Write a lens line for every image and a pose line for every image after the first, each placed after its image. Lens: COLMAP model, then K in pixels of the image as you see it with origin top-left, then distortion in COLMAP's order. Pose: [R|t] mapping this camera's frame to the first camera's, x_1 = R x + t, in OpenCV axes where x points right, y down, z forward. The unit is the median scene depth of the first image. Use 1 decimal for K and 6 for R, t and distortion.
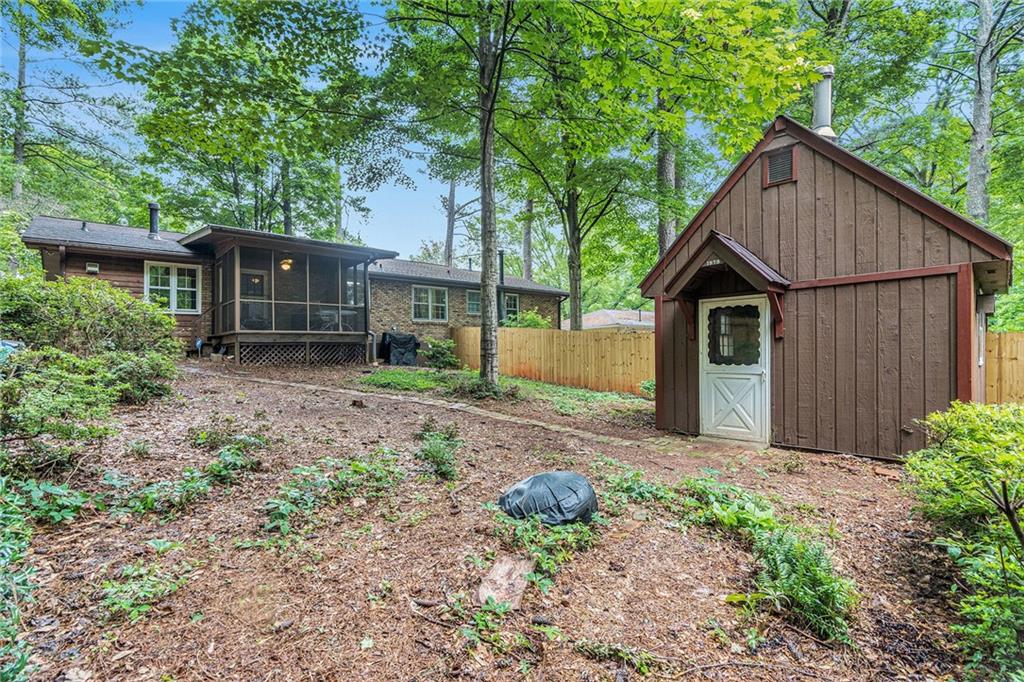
lens RADIAL K [[468.4, 0, 512.0], [0, 468.4, 341.0], [0, 0, 1]] dist [-0.000284, 0.000032]
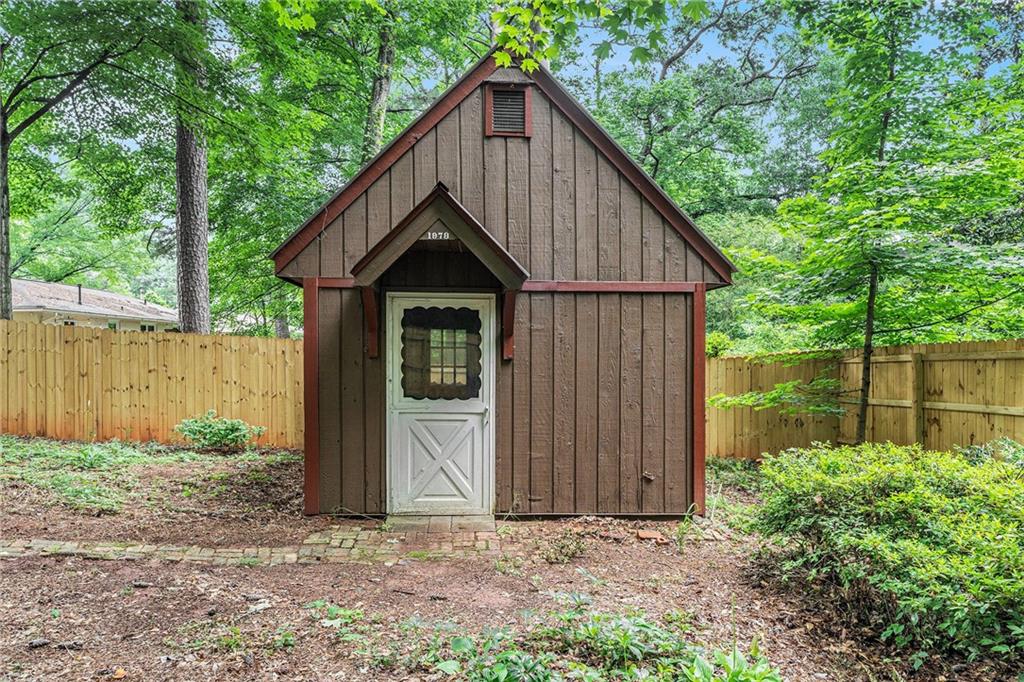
lens RADIAL K [[678.5, 0, 512.0], [0, 678.5, 359.5], [0, 0, 1]] dist [-0.000462, -0.000267]
pose [[0.637606, 0.010211, 0.770295, -0.193543], [-0.032736, 0.999368, 0.013849, -0.021047], [-0.769667, -0.034047, 0.637538, 0.356531]]
